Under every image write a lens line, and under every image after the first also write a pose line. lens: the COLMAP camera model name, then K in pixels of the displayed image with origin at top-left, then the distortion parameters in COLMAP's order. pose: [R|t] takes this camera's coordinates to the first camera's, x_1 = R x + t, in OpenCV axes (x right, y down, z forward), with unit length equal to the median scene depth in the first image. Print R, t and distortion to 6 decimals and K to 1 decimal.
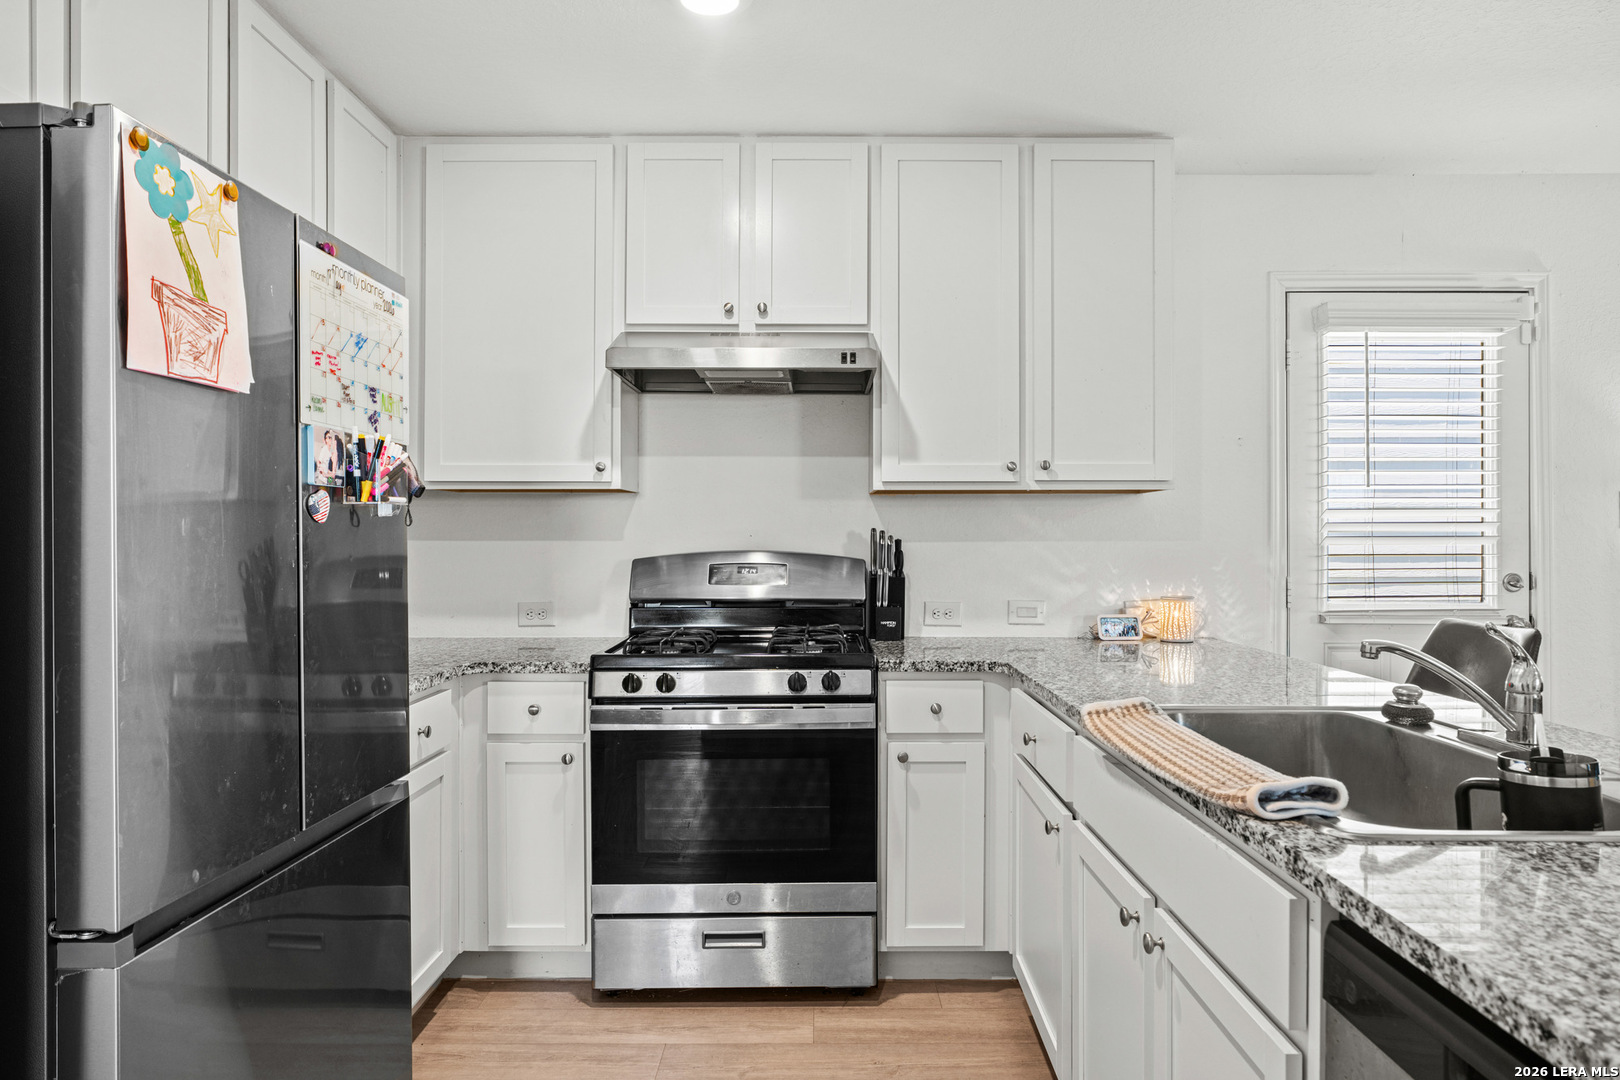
lens RADIAL K [[972.2, 0, 809.6], [0, 972.2, 533.5], [0, 0, 1]] dist [-0.006268, 0.000135]
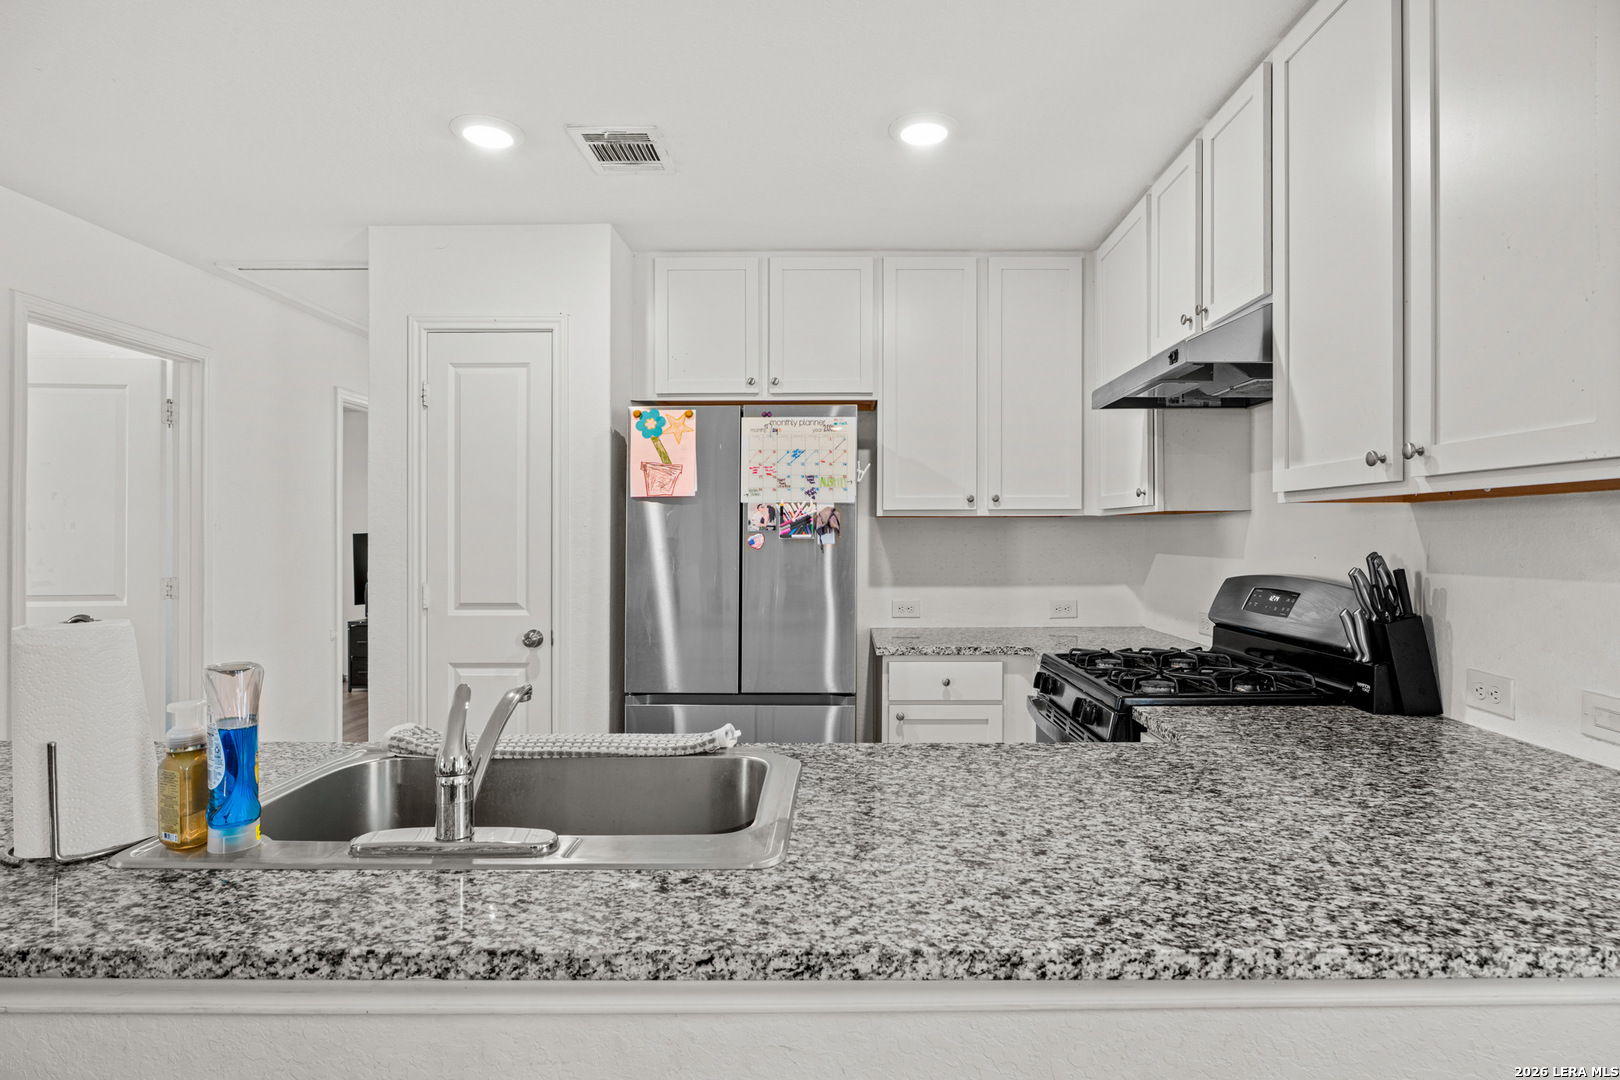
lens RADIAL K [[846.3, 0, 851.5], [0, 846.3, 539.9], [0, 0, 1]] dist [-0.006135, 0.000014]
pose [[0.019357, 0.004589, -0.999802, 0.736311], [0.005423, 0.999974, 0.004695, -0.021036], [0.999798, -0.005513, 0.019331, 0.653801]]
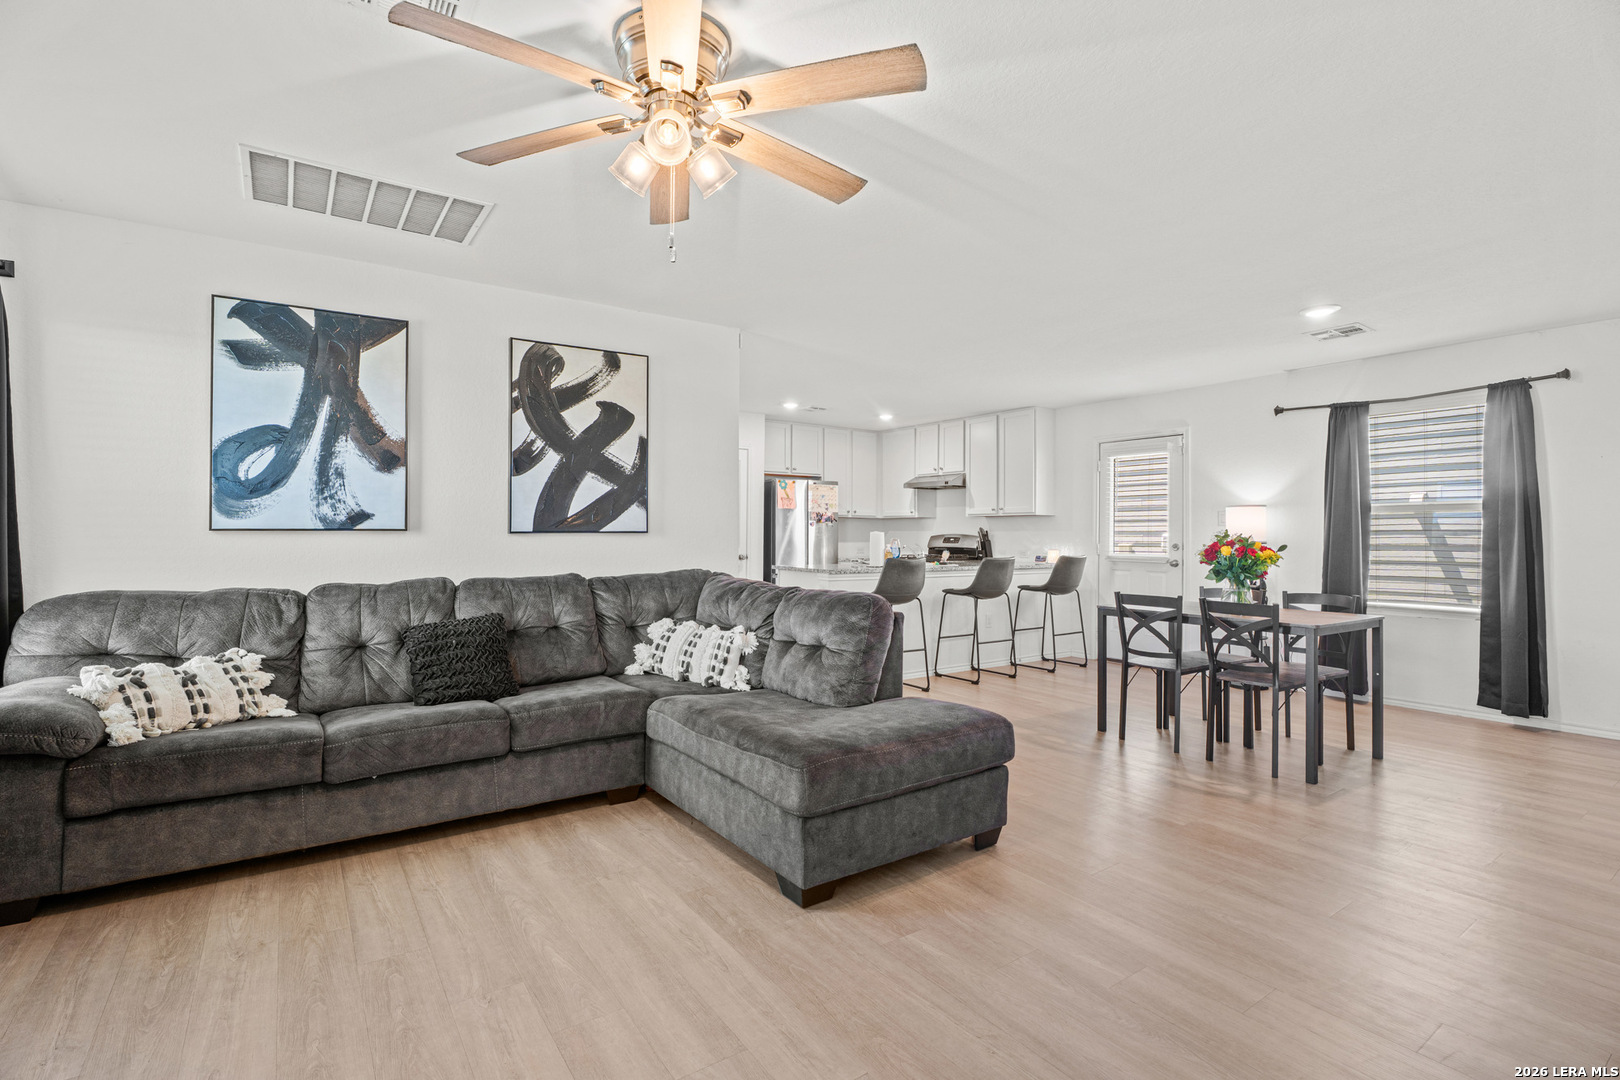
lens RADIAL K [[749.8, 0, 802.5], [0, 749.8, 524.6], [0, 0, 1]] dist [-0.013918, -0.000603]
pose [[0.572074, -0.007869, -0.820165, 1.989190], [-0.003783, 0.999918, -0.012233, 0.021022], [0.820194, 0.010101, 0.571997, -1.068939]]
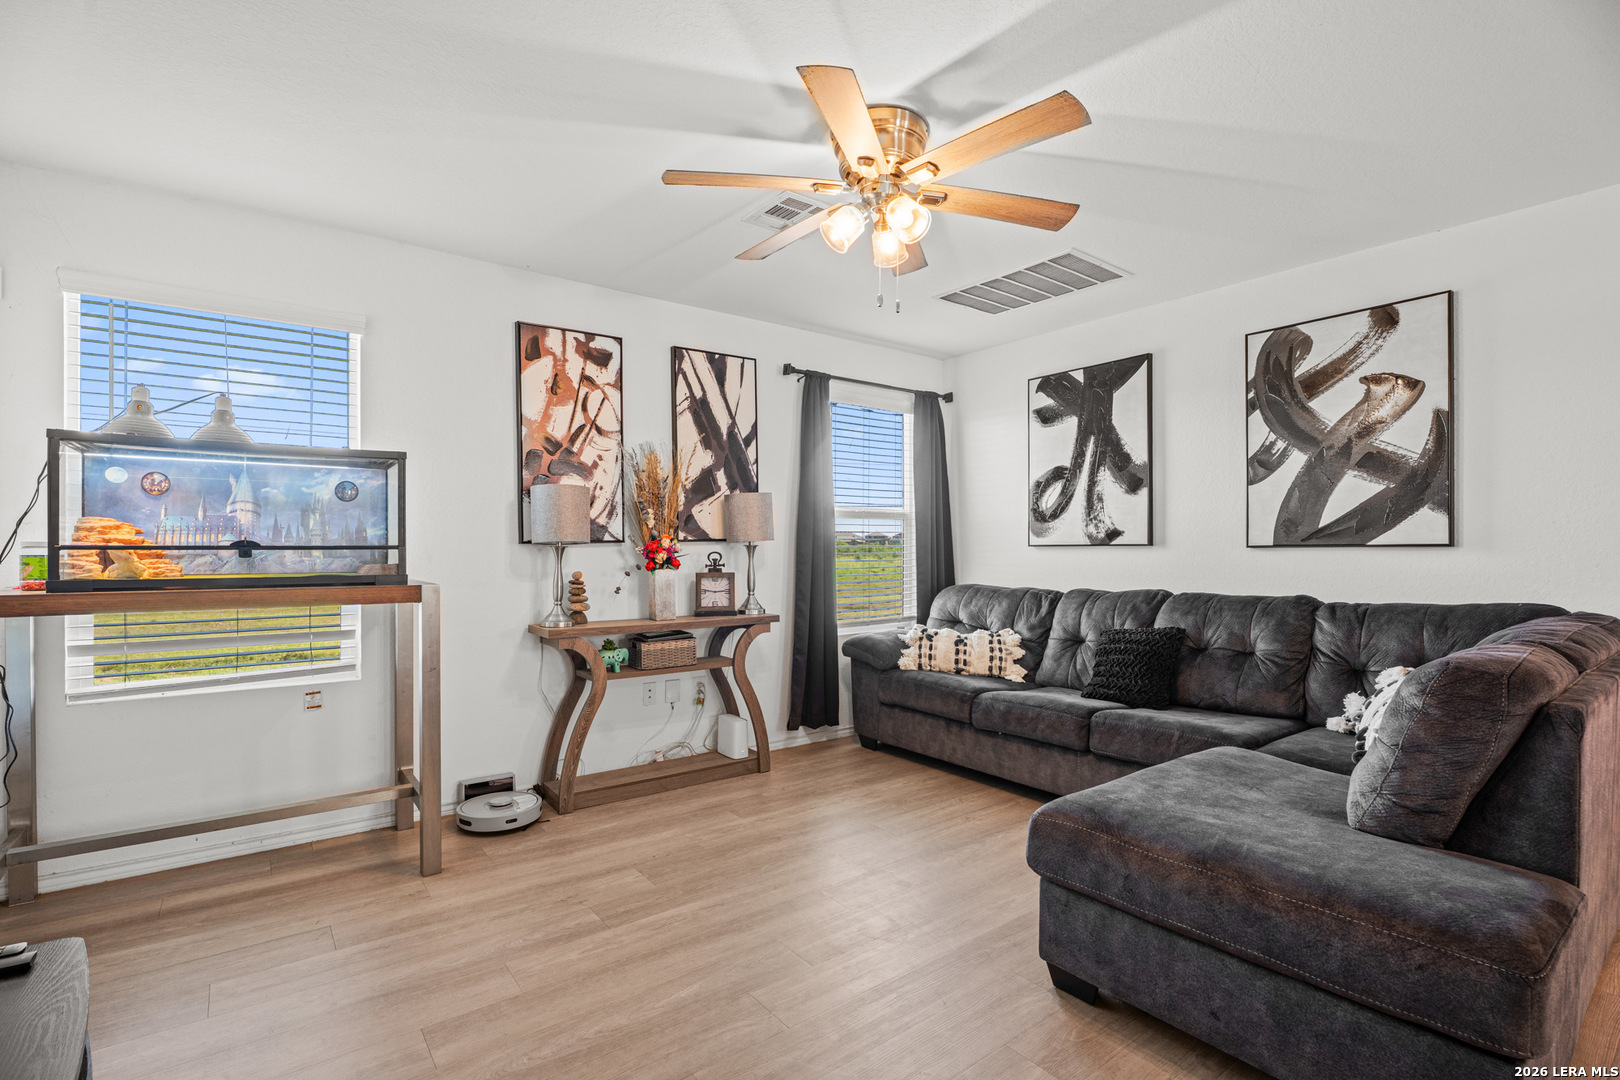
lens RADIAL K [[749.8, 0, 798.7], [0, 749.8, 553.8], [0, 0, 1]] dist [-0.013918, -0.000603]
pose [[-0.792409, 0.006939, -0.609951, 1.930396], [0.001806, 0.999958, 0.009029, 0.020080], [0.609987, 0.006053, -0.792388, -0.218672]]
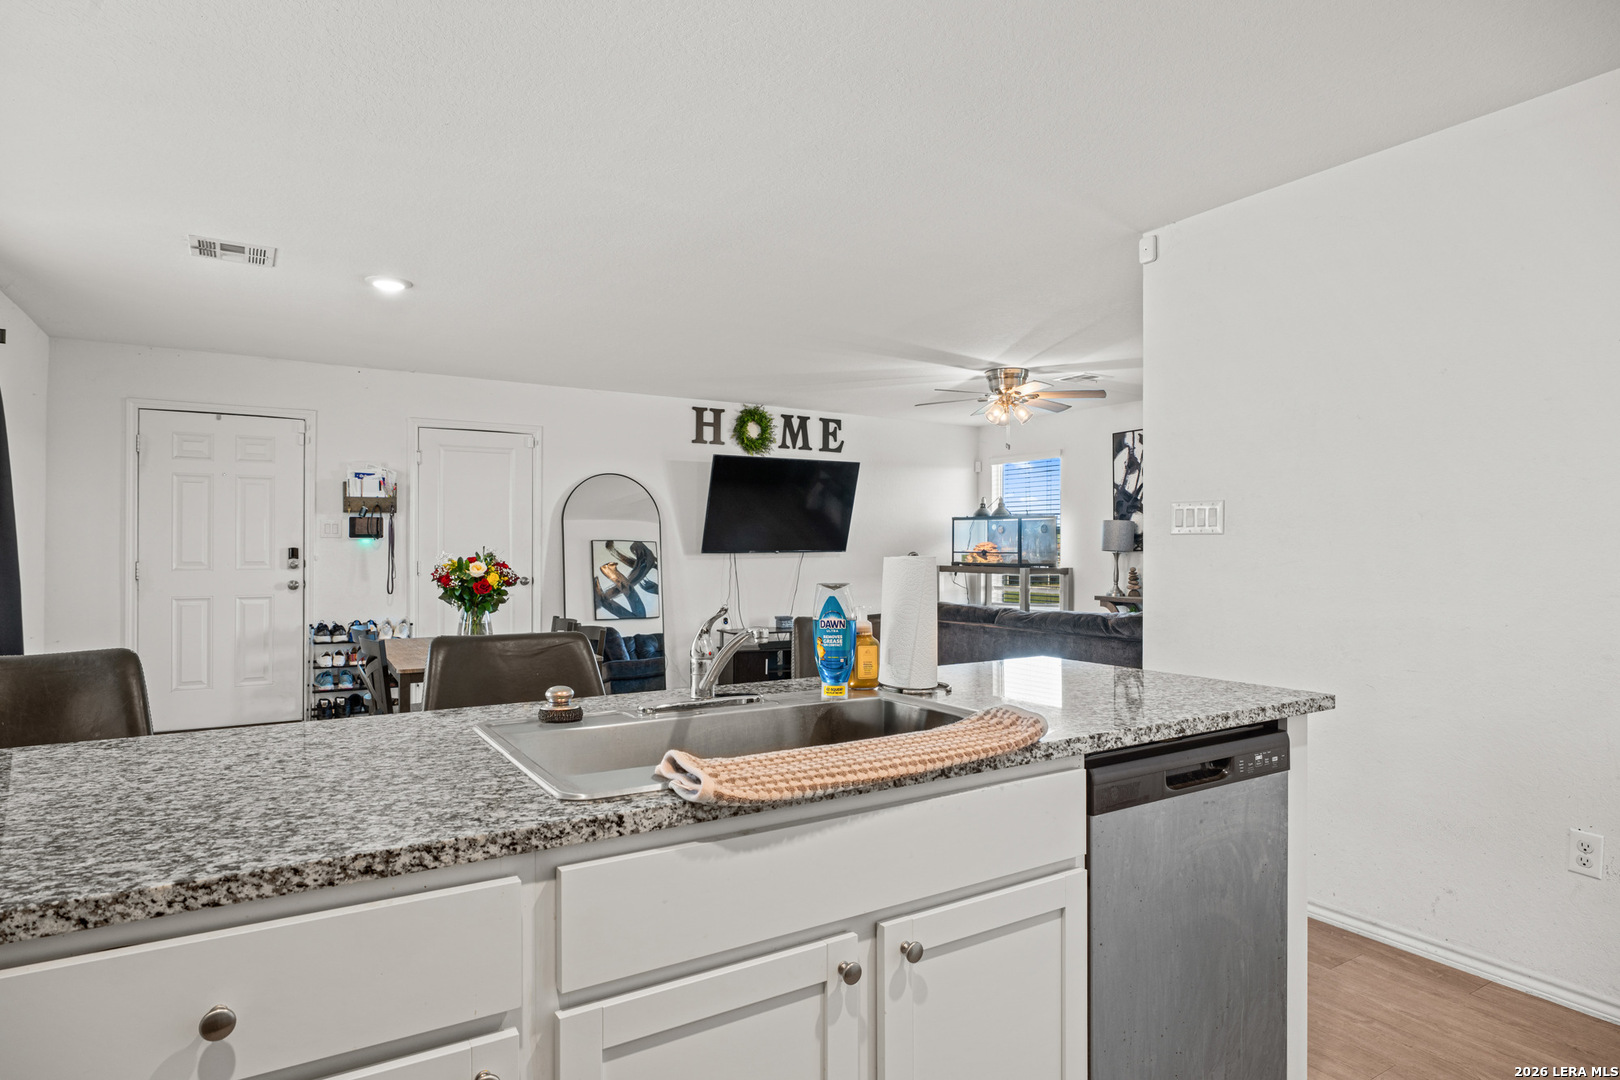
lens RADIAL K [[895.4, 0, 805.1], [0, 895.4, 544.7], [0, 0, 1]] dist [-0.005800, -0.000964]
pose [[-0.532492, 0.002195, 0.846432, -0.165452], [-0.003122, 0.999985, -0.004558, 0.009044], [-0.846429, -0.005069, -0.532477, 0.745875]]
